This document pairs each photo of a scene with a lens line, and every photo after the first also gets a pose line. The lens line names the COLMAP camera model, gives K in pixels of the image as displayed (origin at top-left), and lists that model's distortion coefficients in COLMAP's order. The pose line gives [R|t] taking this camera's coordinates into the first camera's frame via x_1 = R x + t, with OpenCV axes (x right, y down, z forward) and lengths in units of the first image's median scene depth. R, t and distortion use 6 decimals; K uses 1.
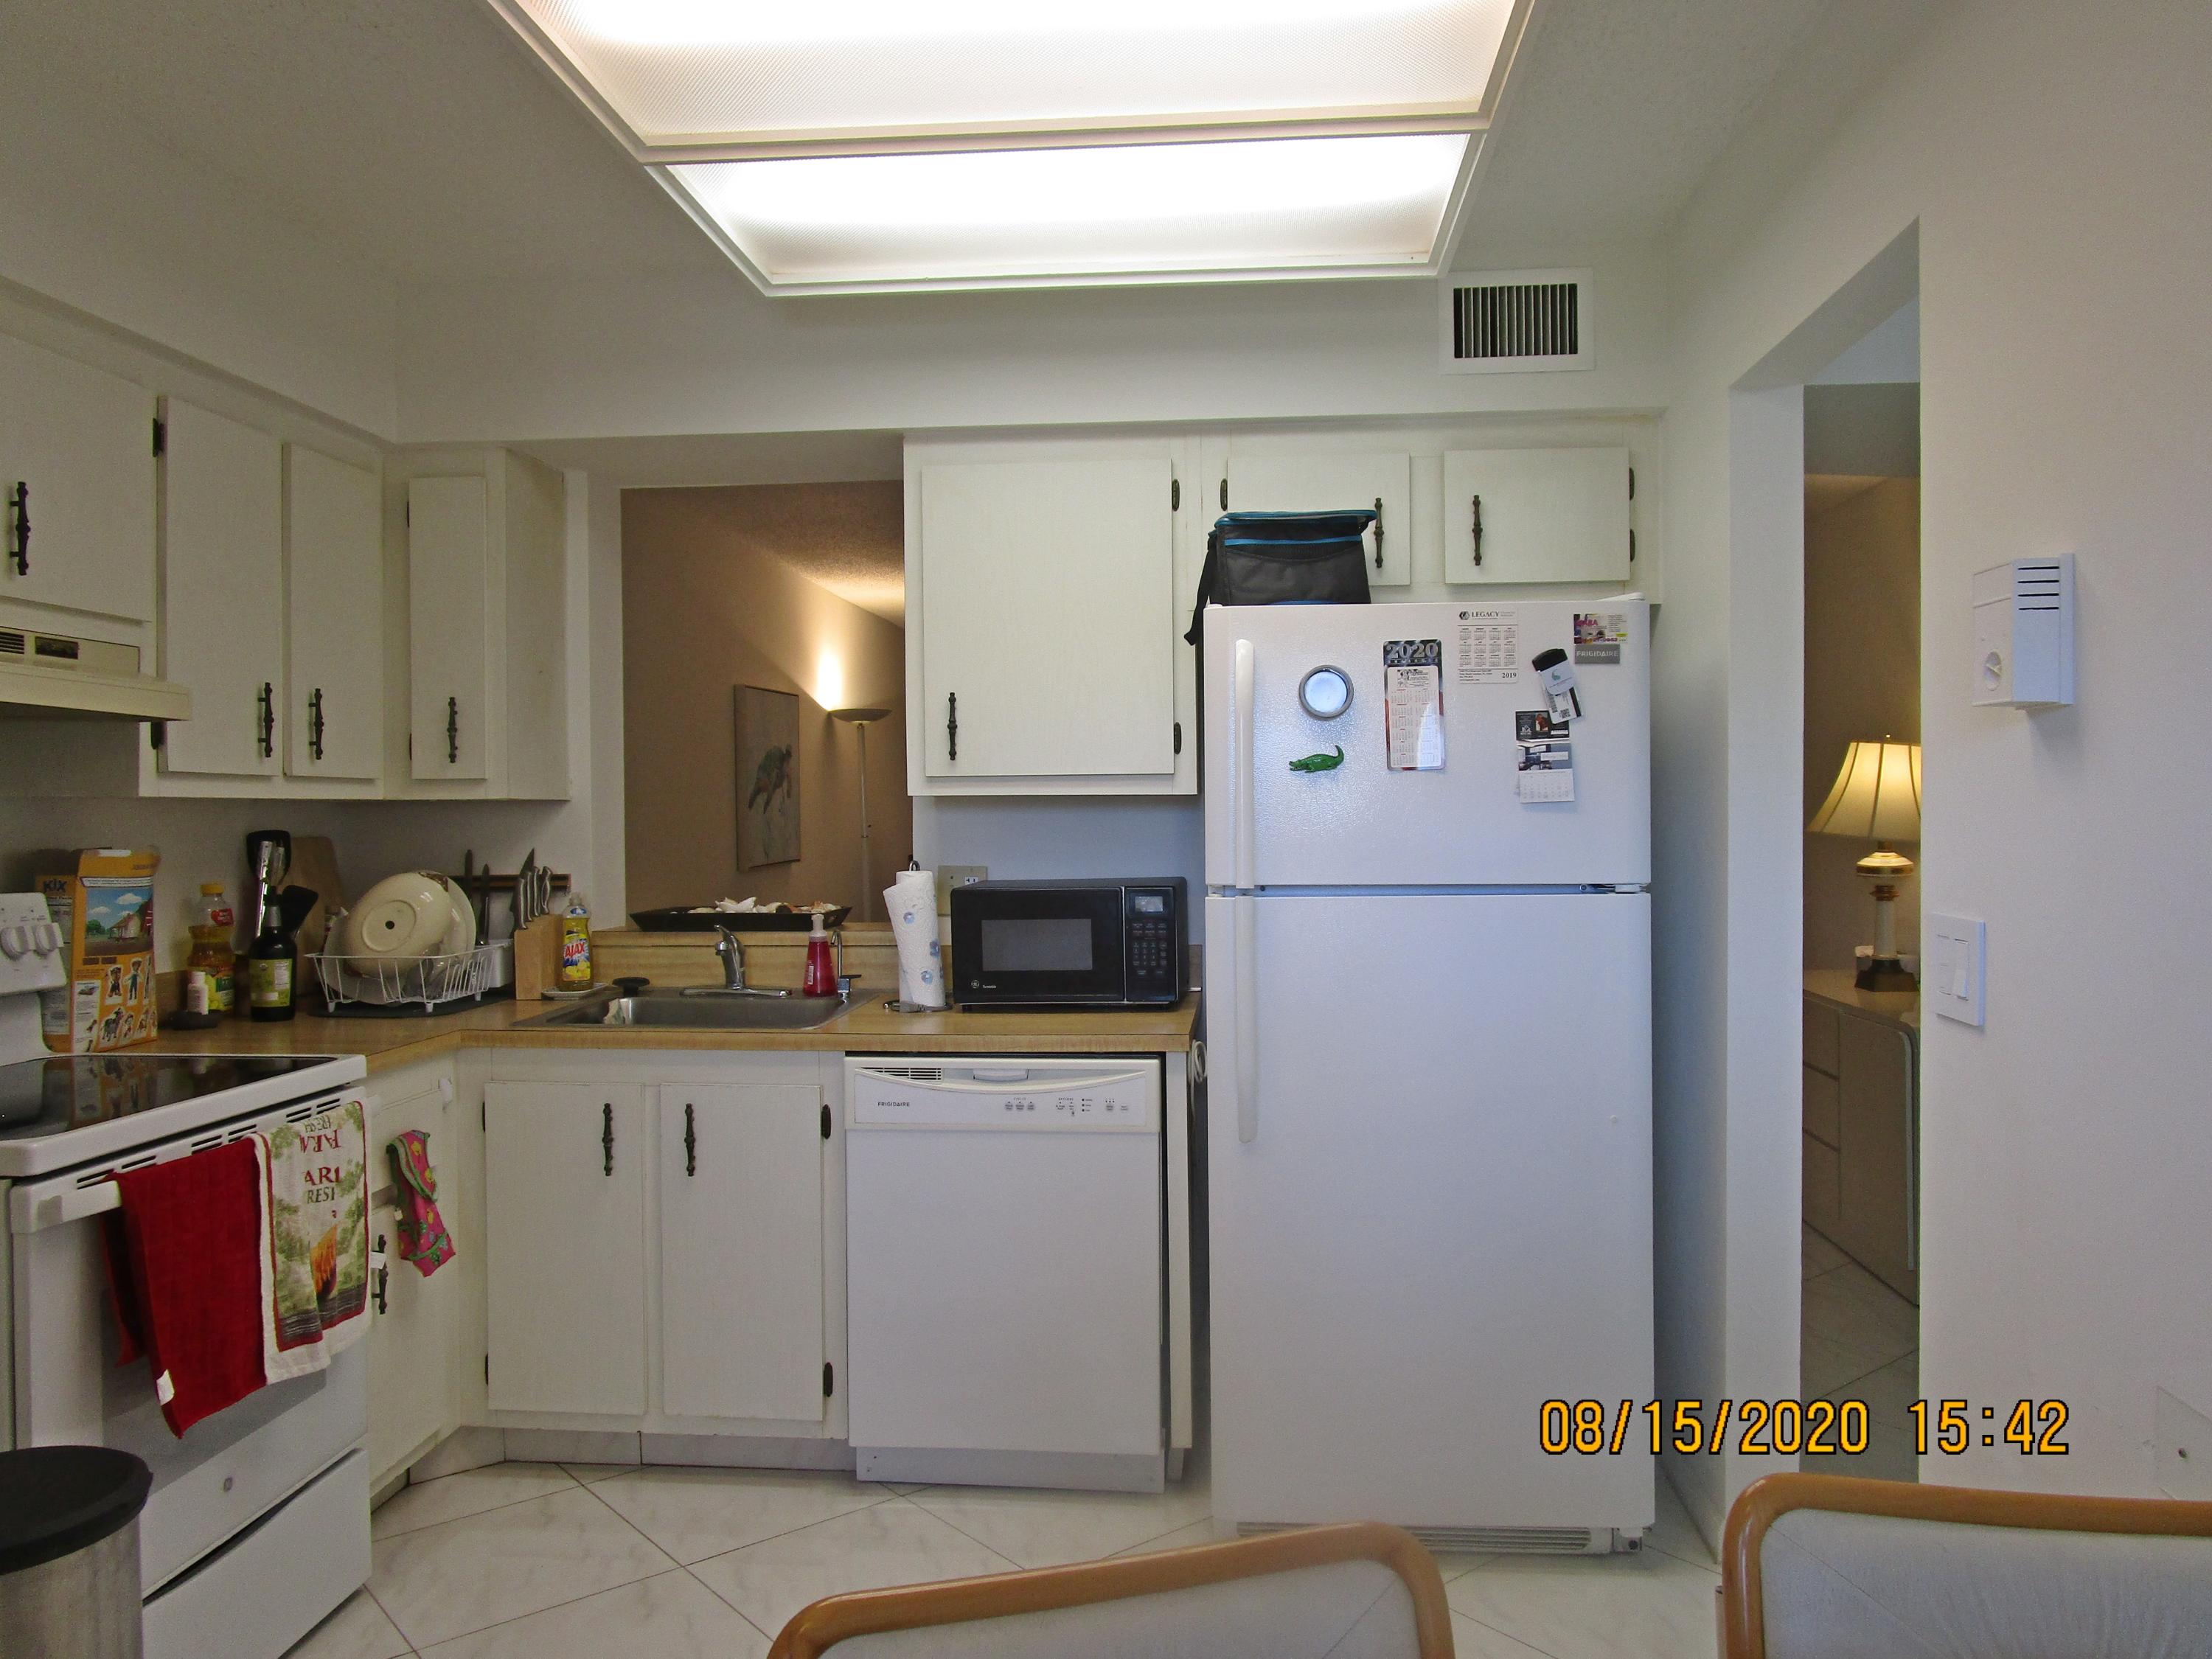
lens RADIAL K [[1604.5, 0, 1096.3], [0, 1604.5, 824.0], [0, 0, 1]] dist [-0.015325, 0.005247]
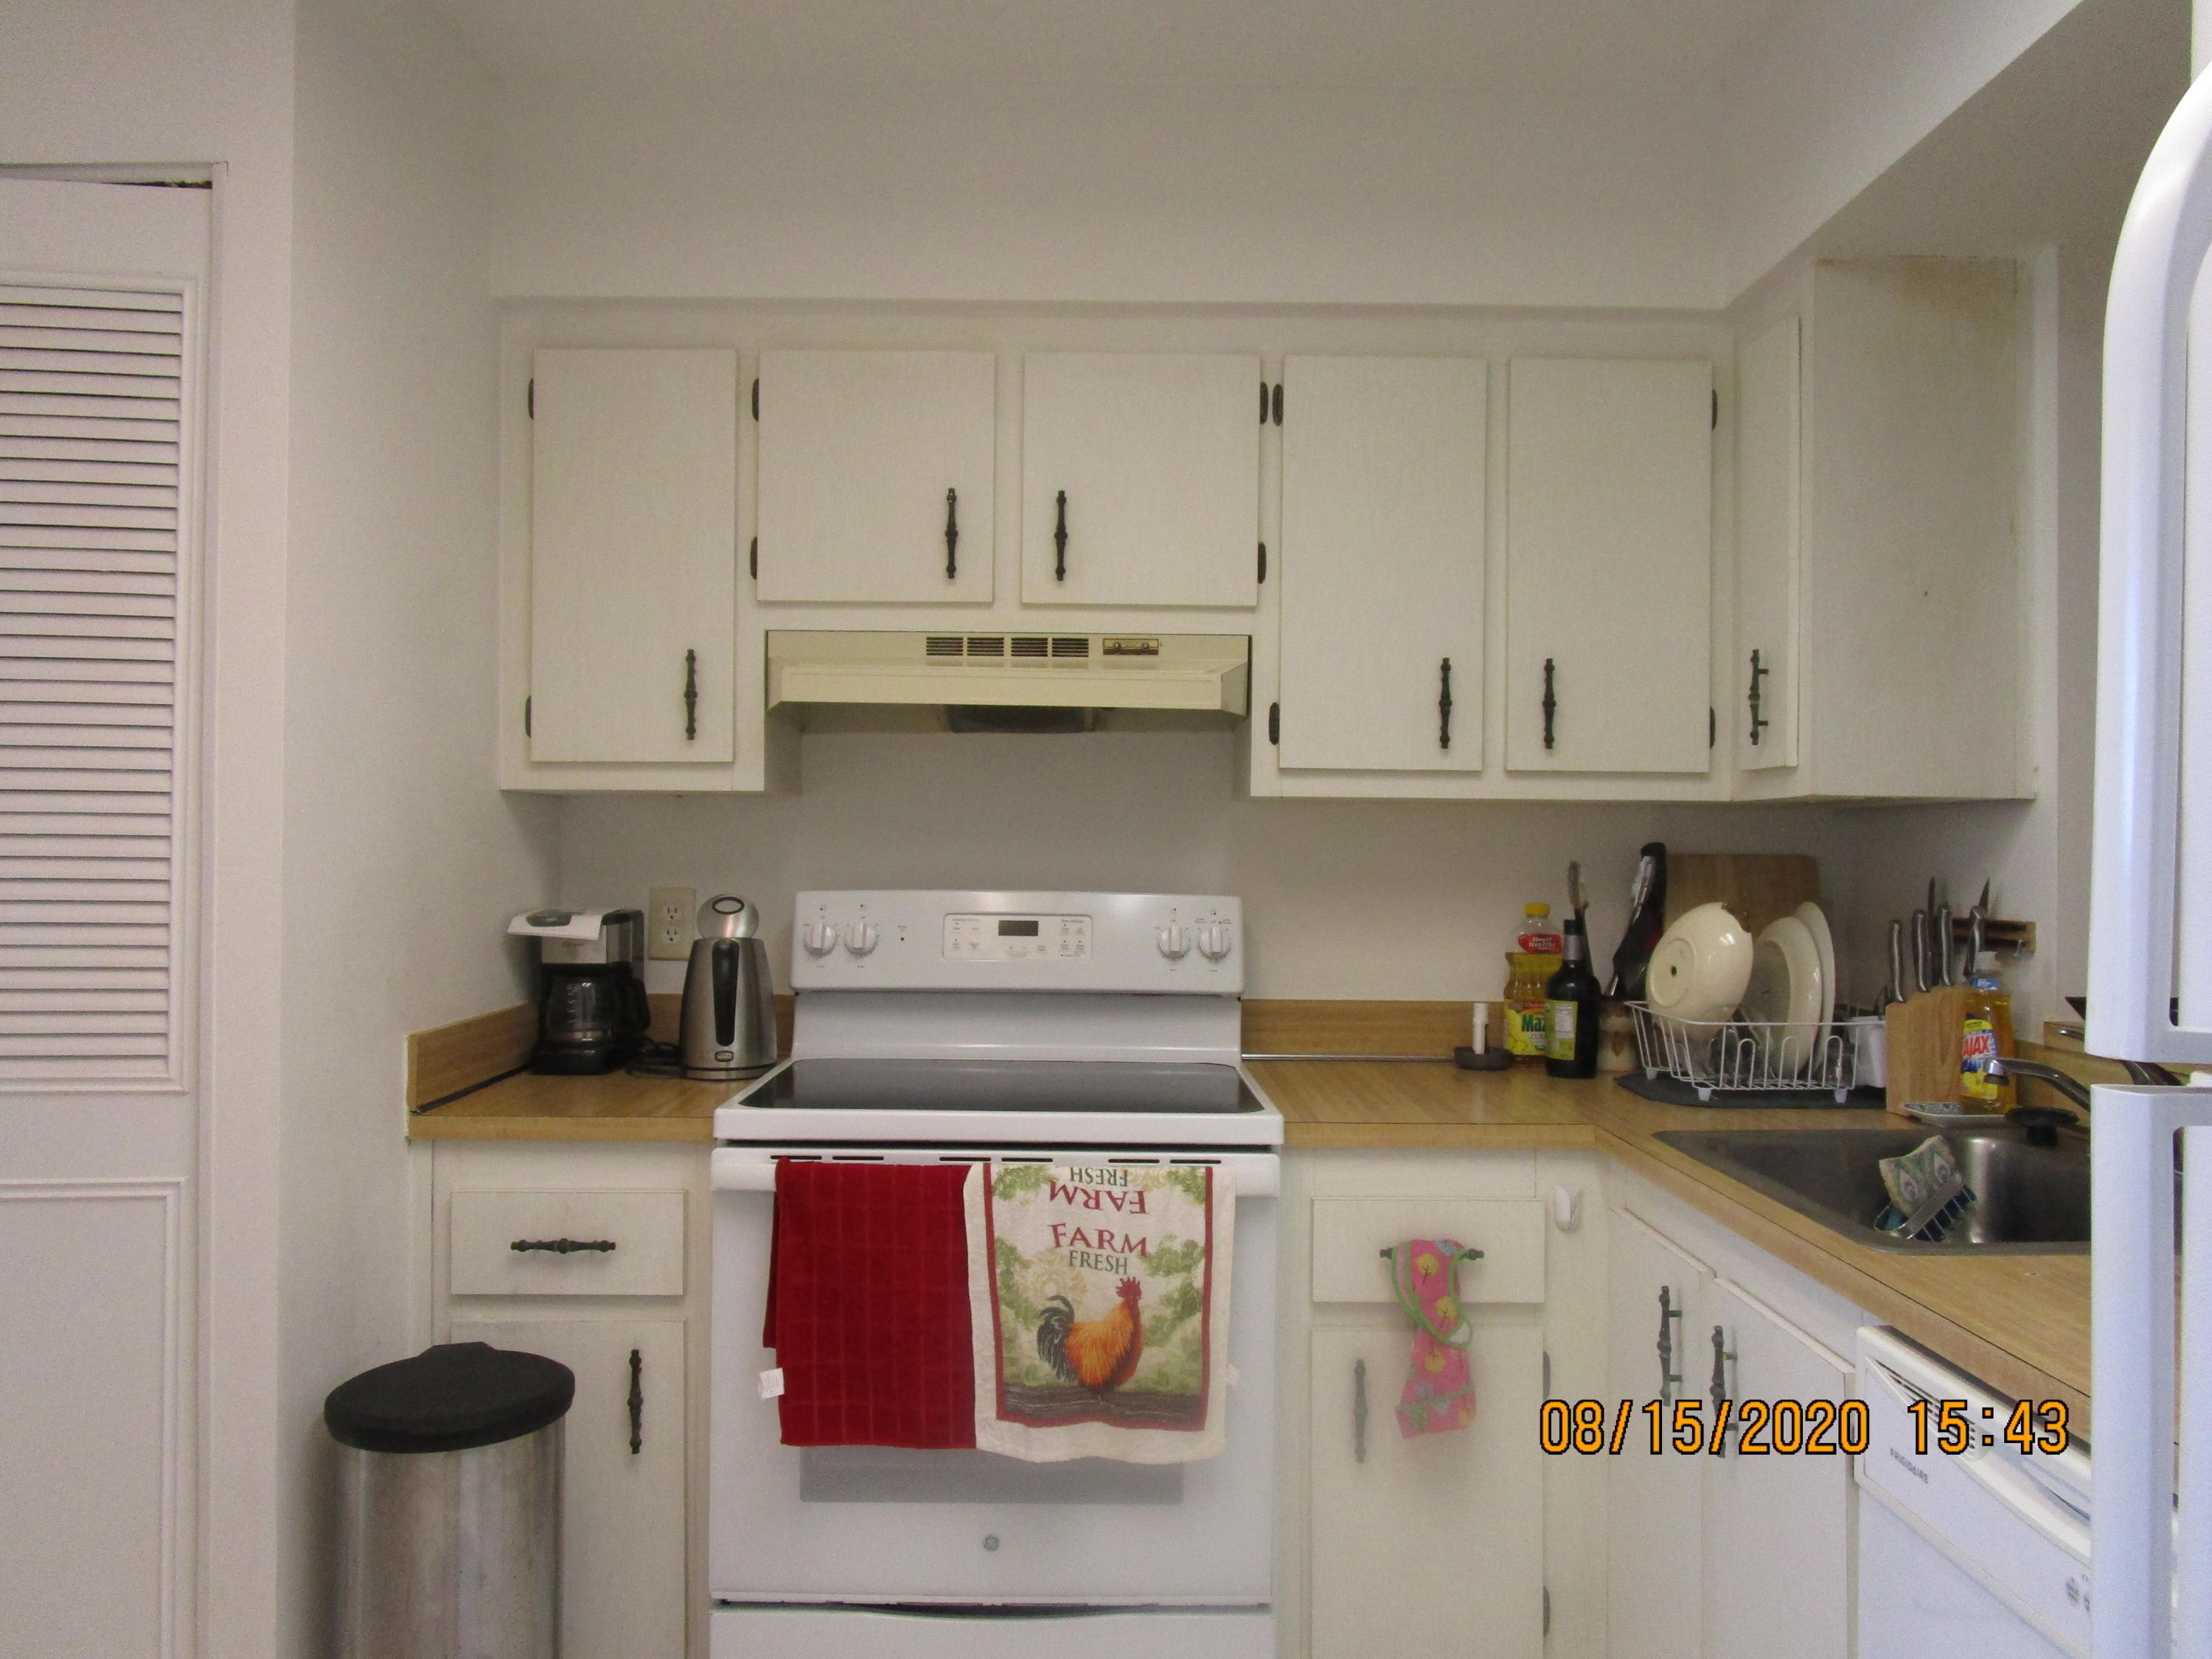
lens RADIAL K [[1604.5, 0, 1099.2], [0, 1604.5, 819.1], [0, 0, 1]] dist [-0.015325, 0.005247]
pose [[0.108219, -0.005714, -0.994111, 0.342745], [-0.017340, 0.999820, -0.007635, 0.005053], [0.993976, 0.018064, 0.108100, 0.871803]]
